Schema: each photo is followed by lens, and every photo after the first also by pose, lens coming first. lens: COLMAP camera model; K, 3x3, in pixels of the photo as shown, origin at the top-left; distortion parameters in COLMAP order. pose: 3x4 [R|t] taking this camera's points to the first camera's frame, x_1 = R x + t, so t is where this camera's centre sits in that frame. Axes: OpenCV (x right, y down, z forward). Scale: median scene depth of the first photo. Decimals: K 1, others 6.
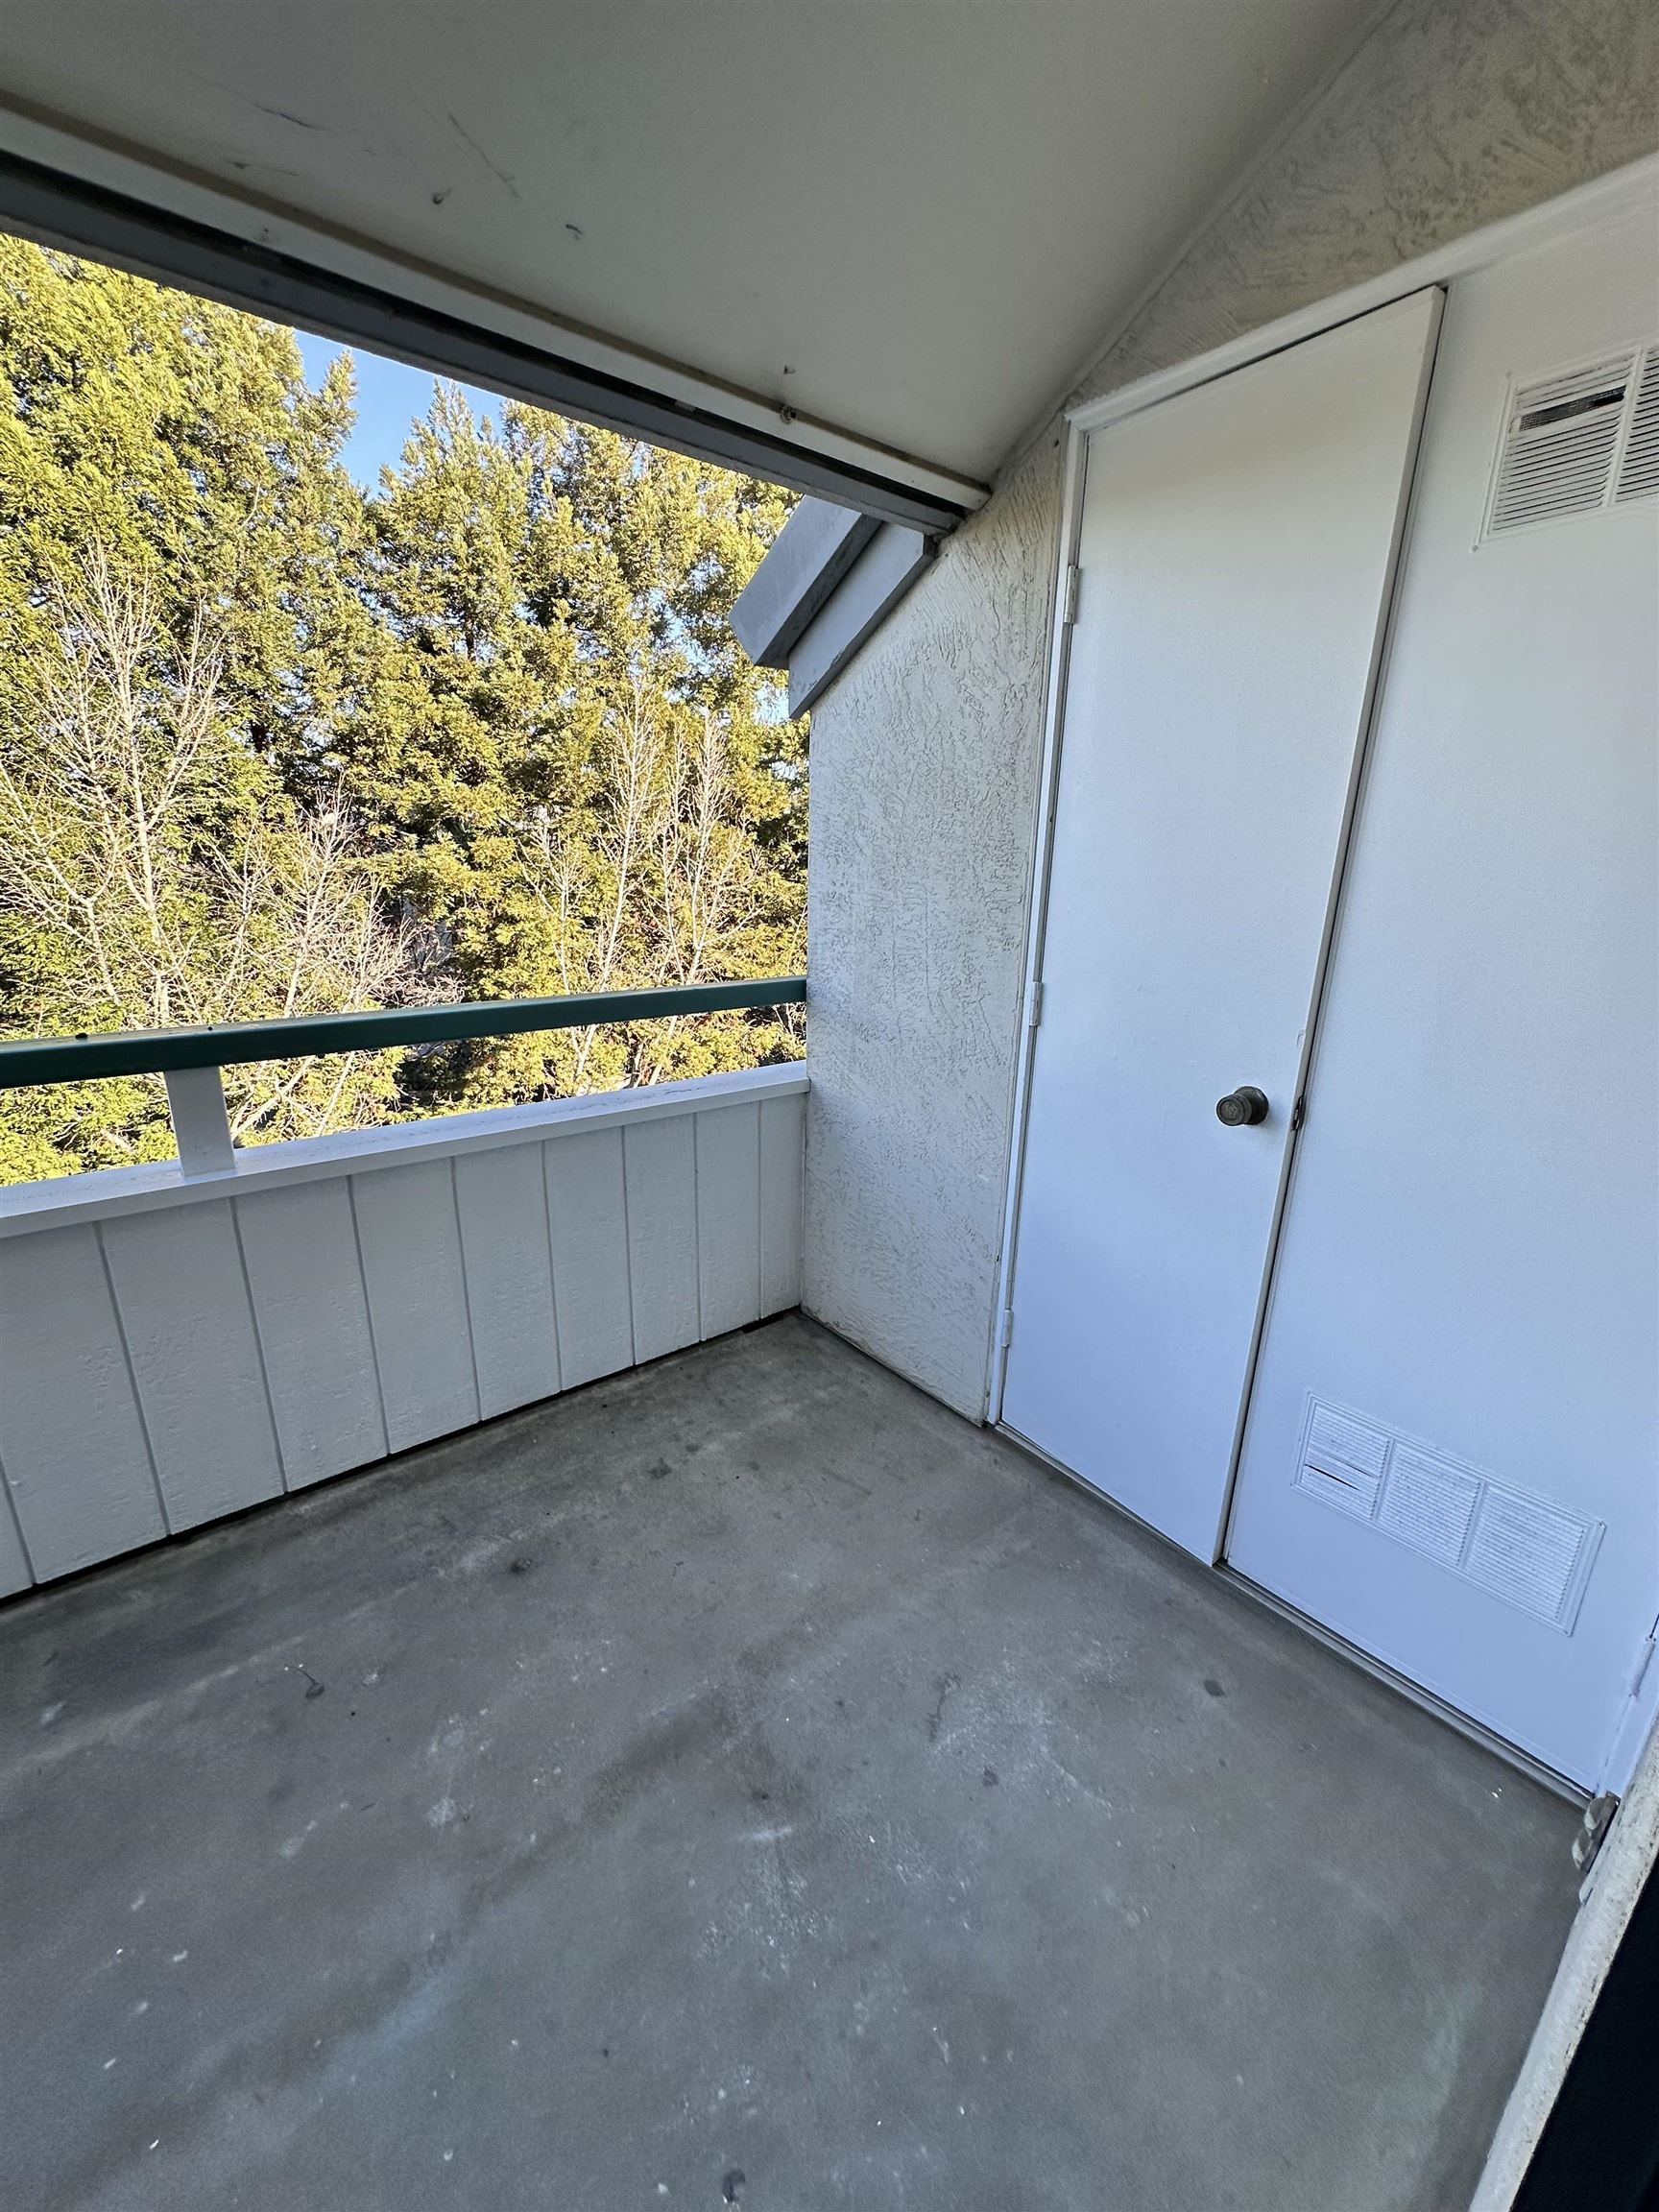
lens RADIAL K [[883.2, 0, 832.3], [0, 883.2, 1107.0], [0, 0, 1]] dist [-0.001975, 0.000680]
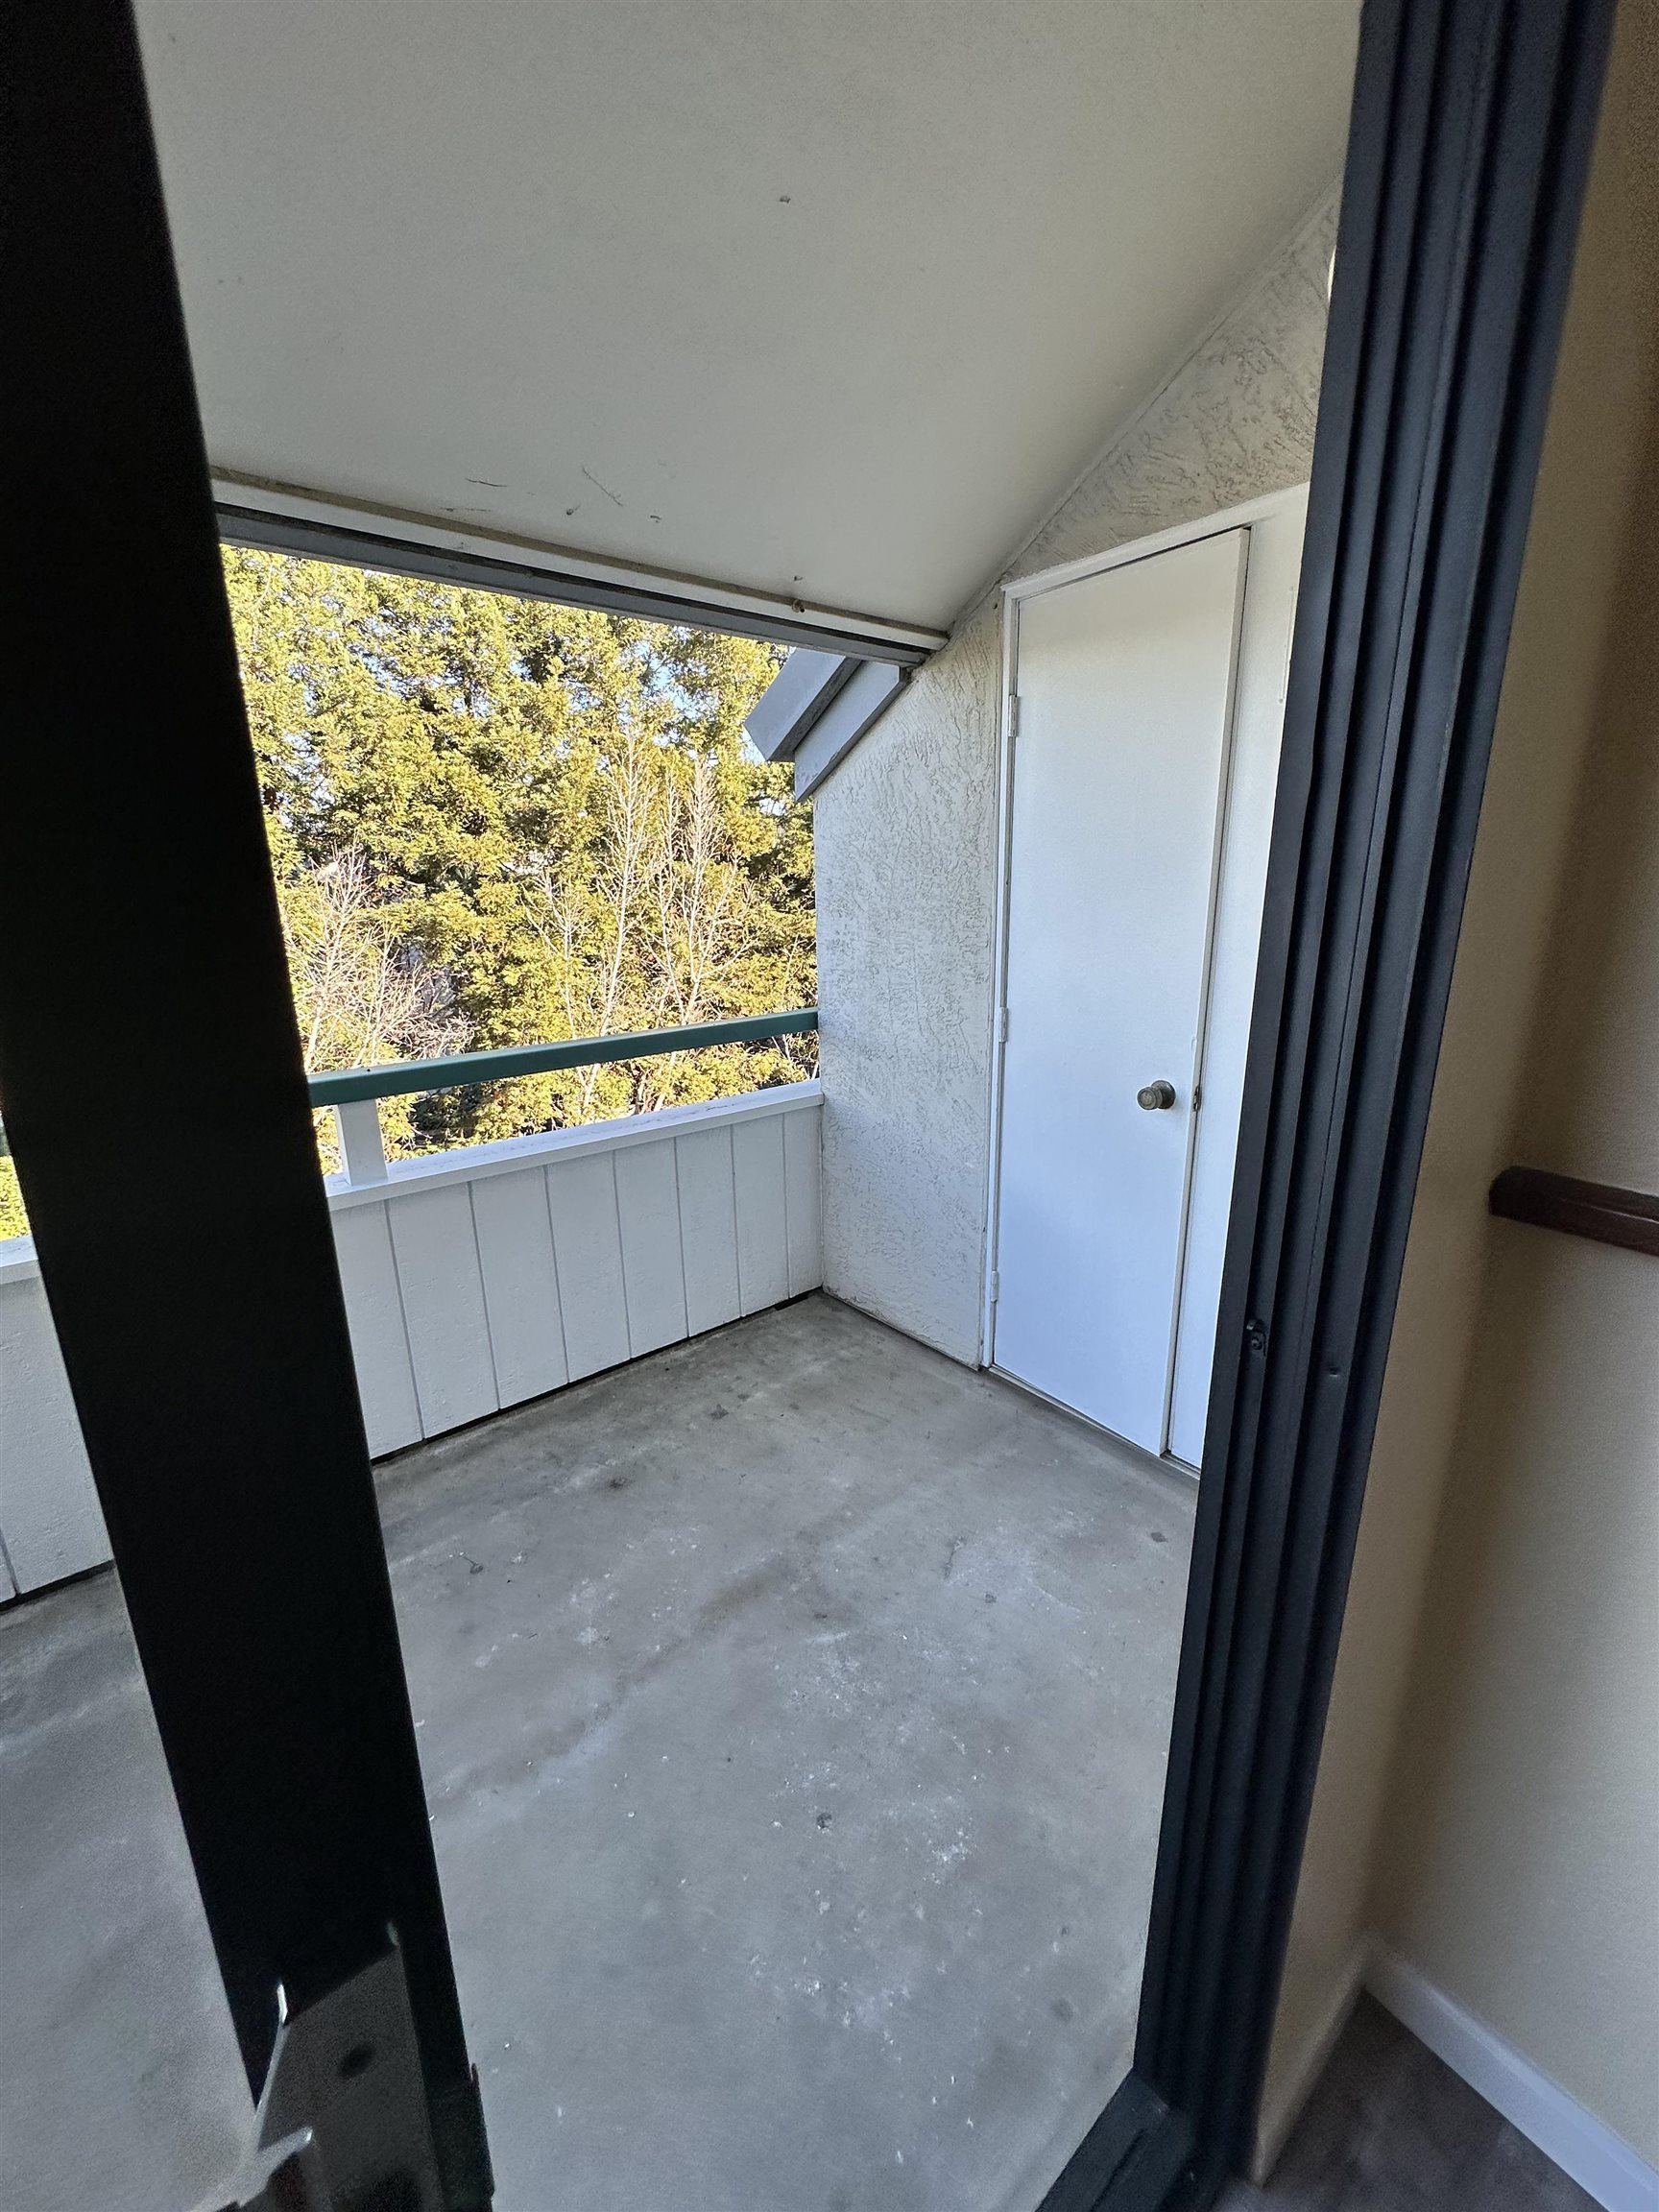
lens RADIAL K [[883.2, 0, 828.0], [0, 883.2, 1111.9], [0, 0, 1]] dist [-0.001975, 0.000680]
pose [[0.999099, -0.042448, 0.000382, -0.026920], [0.042446, 0.998871, -0.021346, 0.024860], [0.000525, 0.021343, 0.999772, -0.261437]]
